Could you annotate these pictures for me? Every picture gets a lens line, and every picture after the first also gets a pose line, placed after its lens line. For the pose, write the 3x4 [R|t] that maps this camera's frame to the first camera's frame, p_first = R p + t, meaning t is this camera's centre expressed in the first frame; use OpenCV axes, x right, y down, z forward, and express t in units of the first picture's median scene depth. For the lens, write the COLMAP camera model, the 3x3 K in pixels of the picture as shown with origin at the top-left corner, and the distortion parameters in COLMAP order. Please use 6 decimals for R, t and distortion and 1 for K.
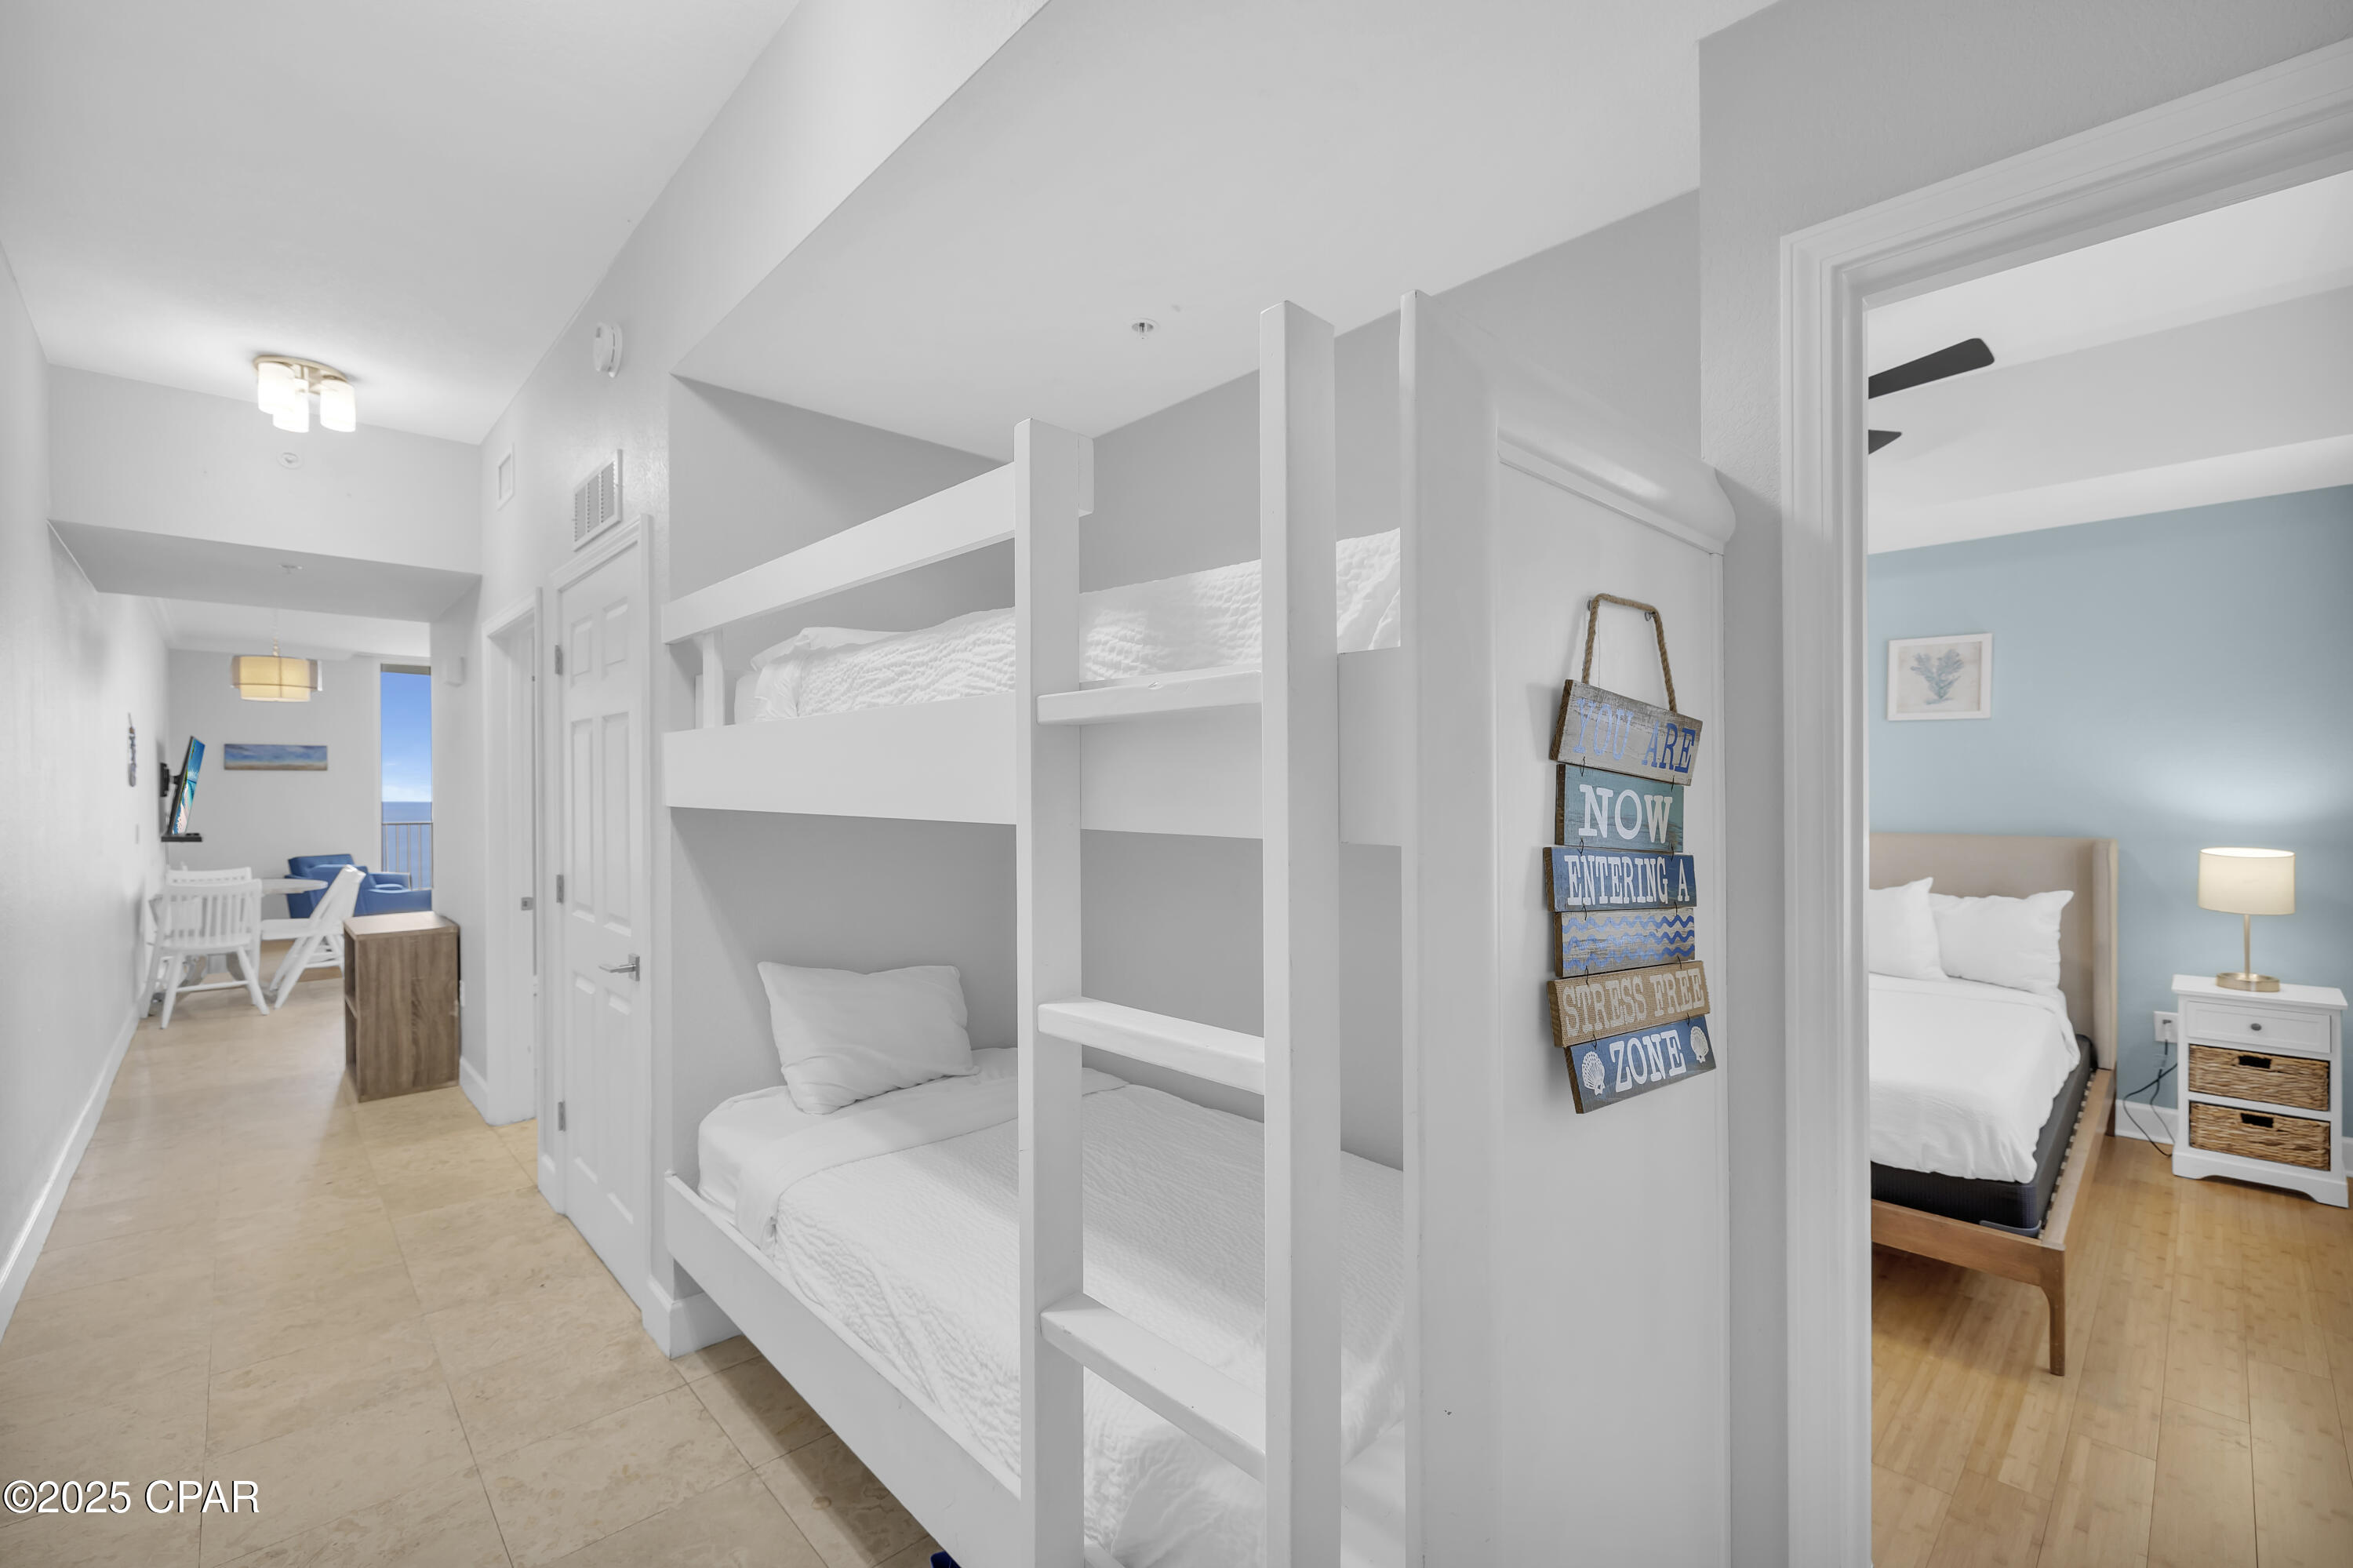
lens RADIAL K [[992.8, 0, 1176.5], [0, 992.8, 784.0], [0, 0, 1]] dist [-0.000205, -0.000391]
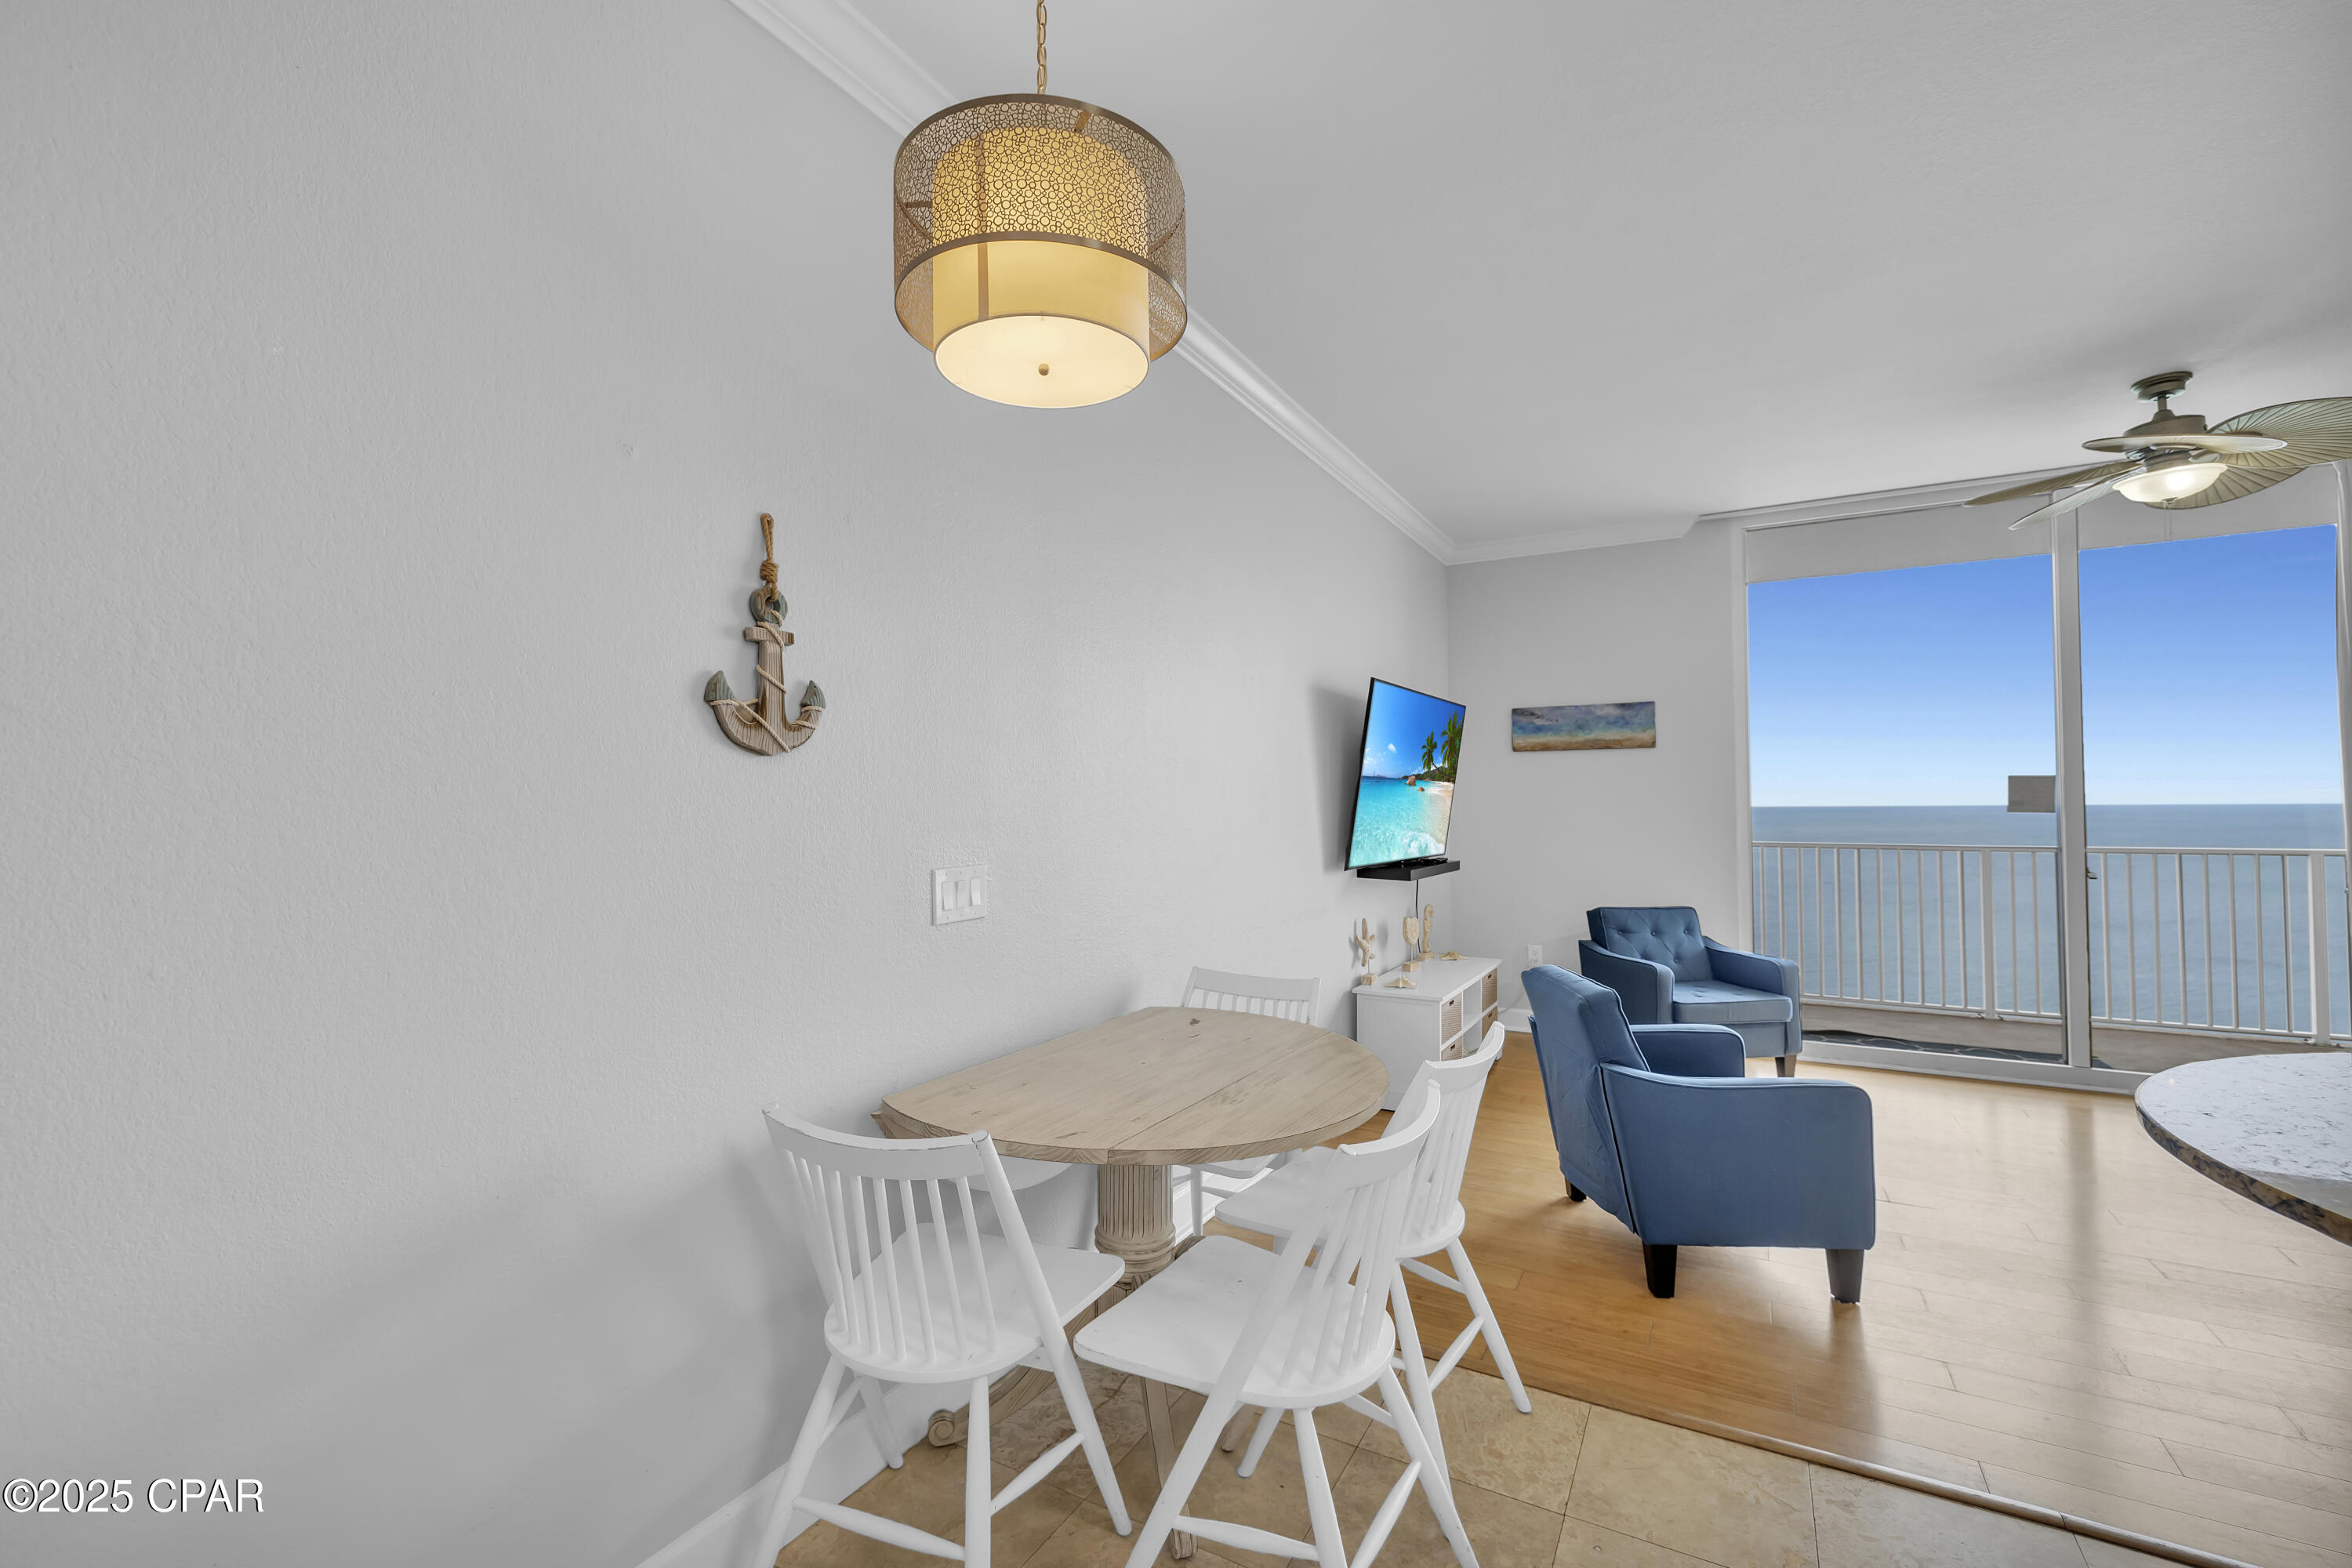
lens RADIAL K [[992.4, 0, 1176.0], [0, 992.4, 784.0], [0, 0, 1]] dist [-0.000205, -0.000391]
pose [[0.286009, -0.016373, -0.958087, -0.935500], [0.009649, 0.999853, -0.014206, 0.025123], [0.958178, -0.005181, 0.286125, 1.341789]]
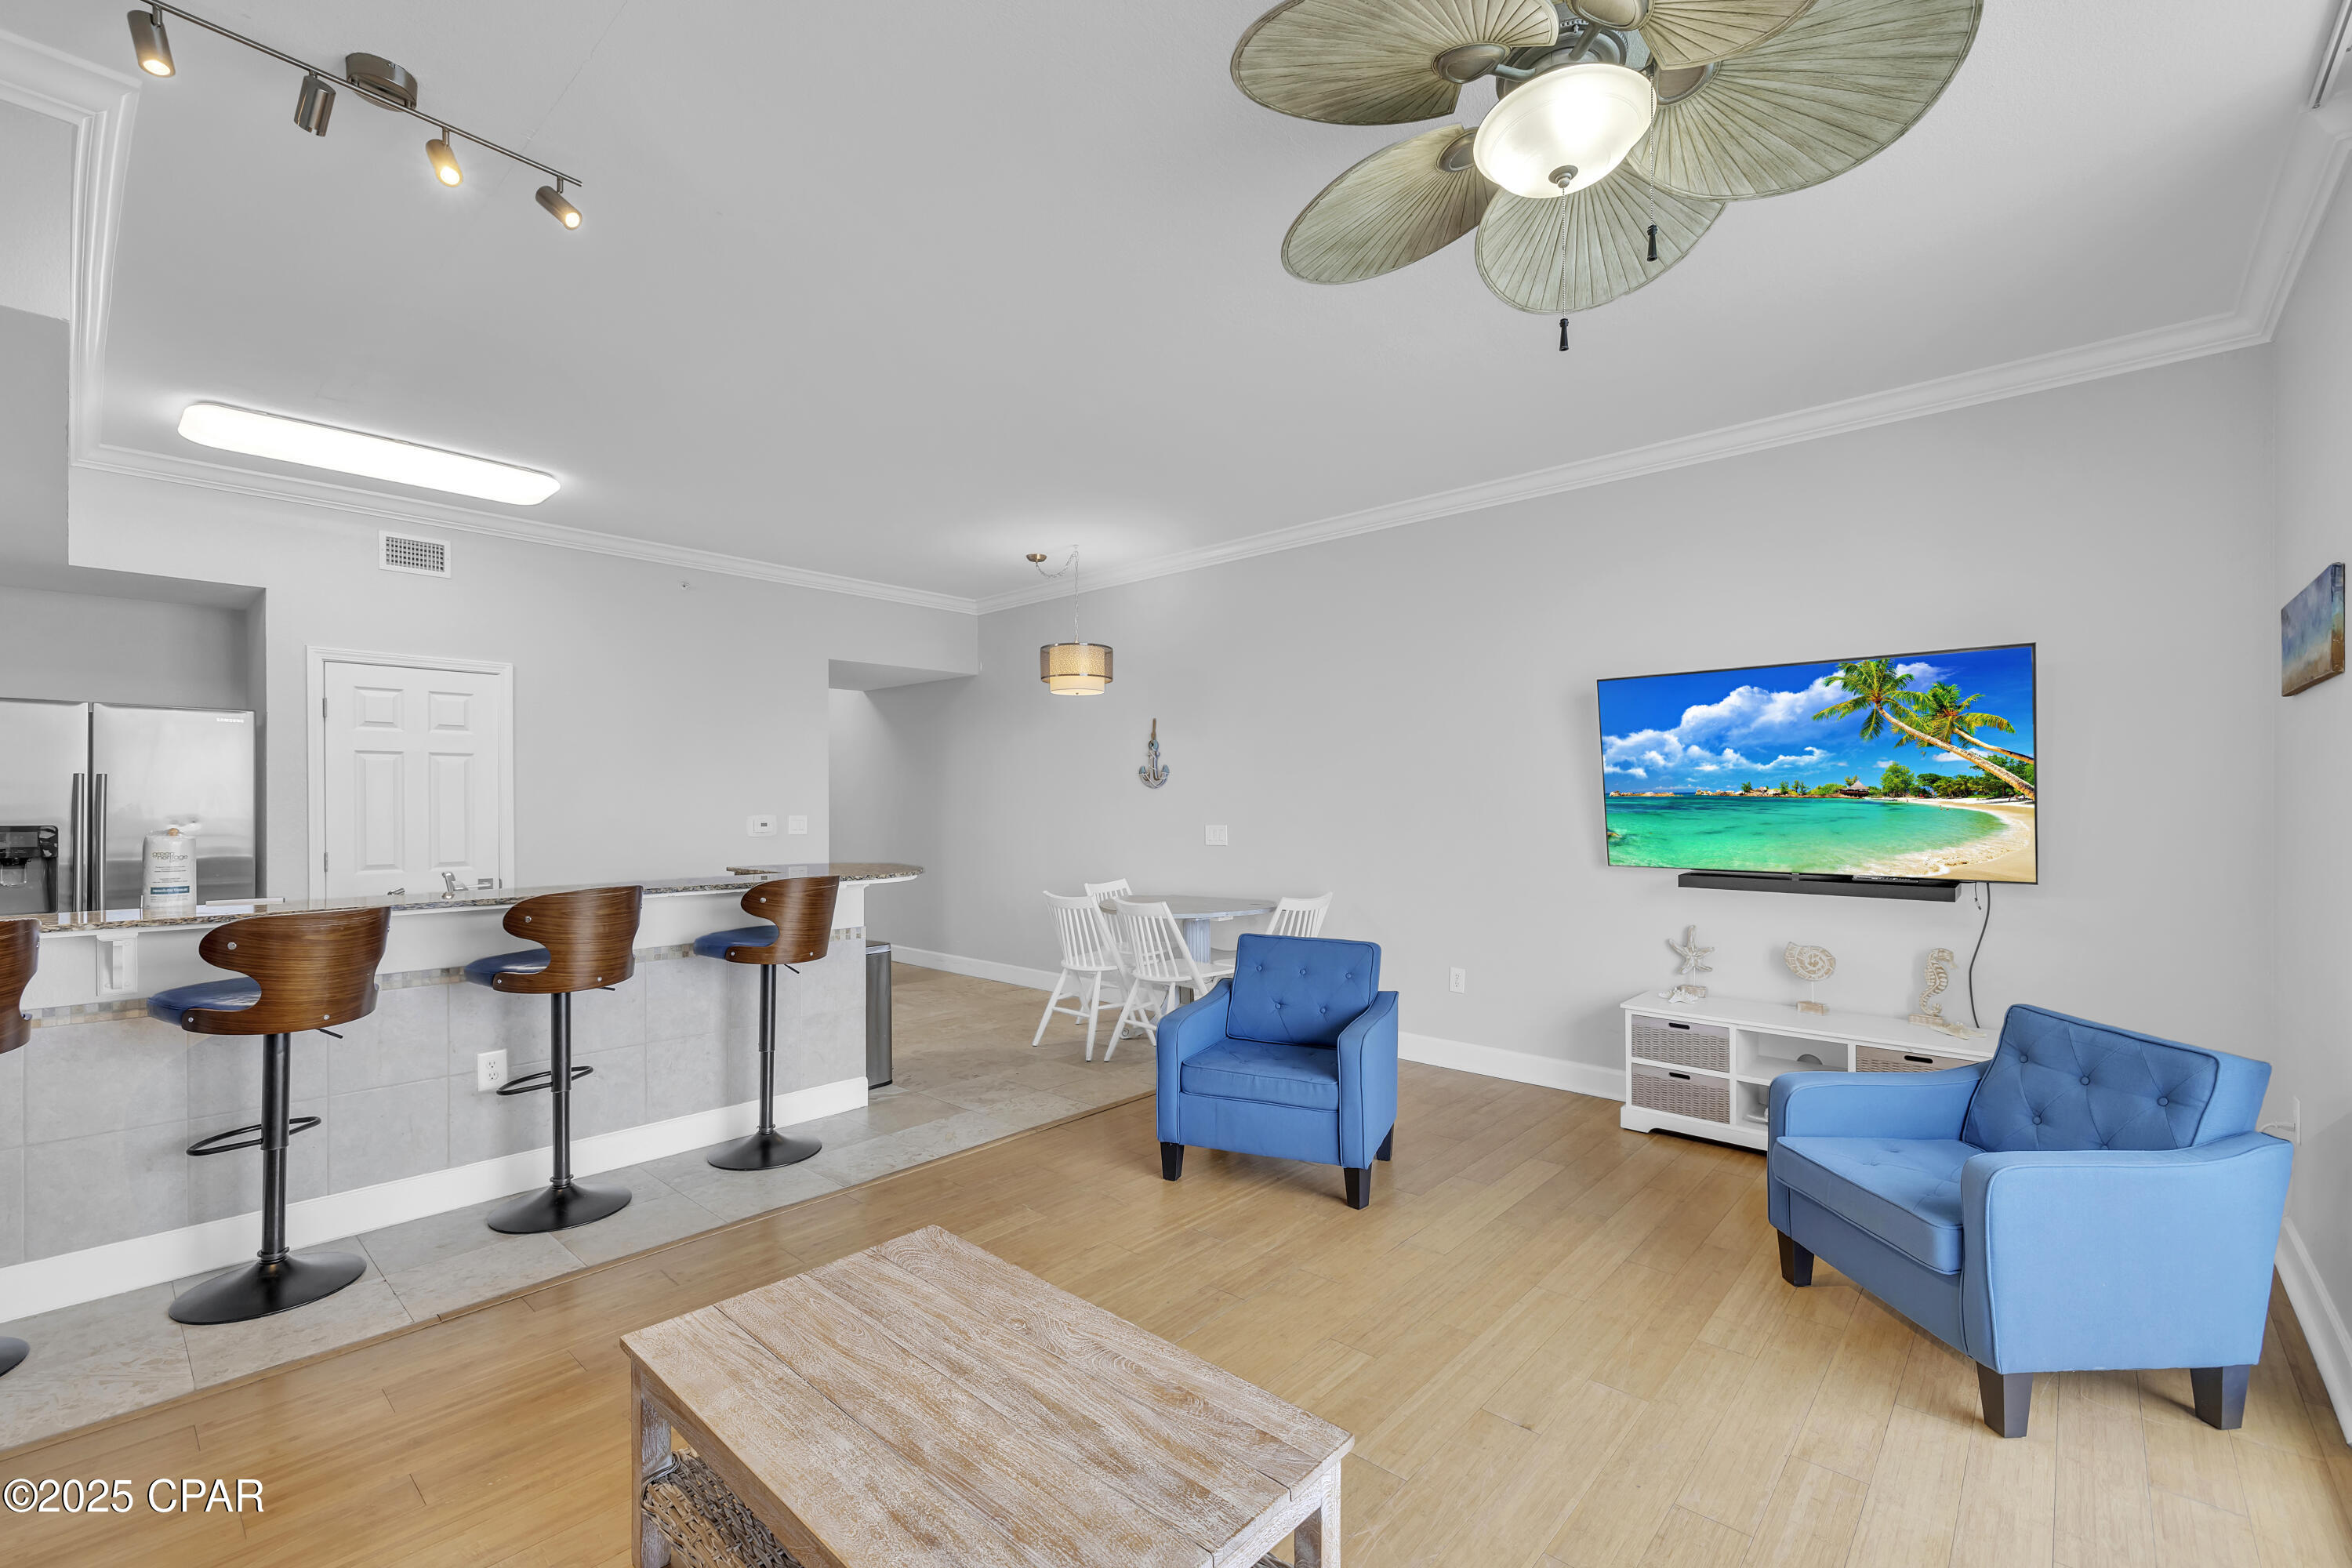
lens RADIAL K [[1001.4, 0, 1174.0], [0, 1001.4, 812.4], [0, 0, 1]] dist [-0.001581, 0.000187]
pose [[-0.997423, 0.009002, -0.071172, -1.288755], [0.008538, 0.999940, 0.006824, 0.031798], [0.071229, 0.006199, -0.997441, 2.705266]]
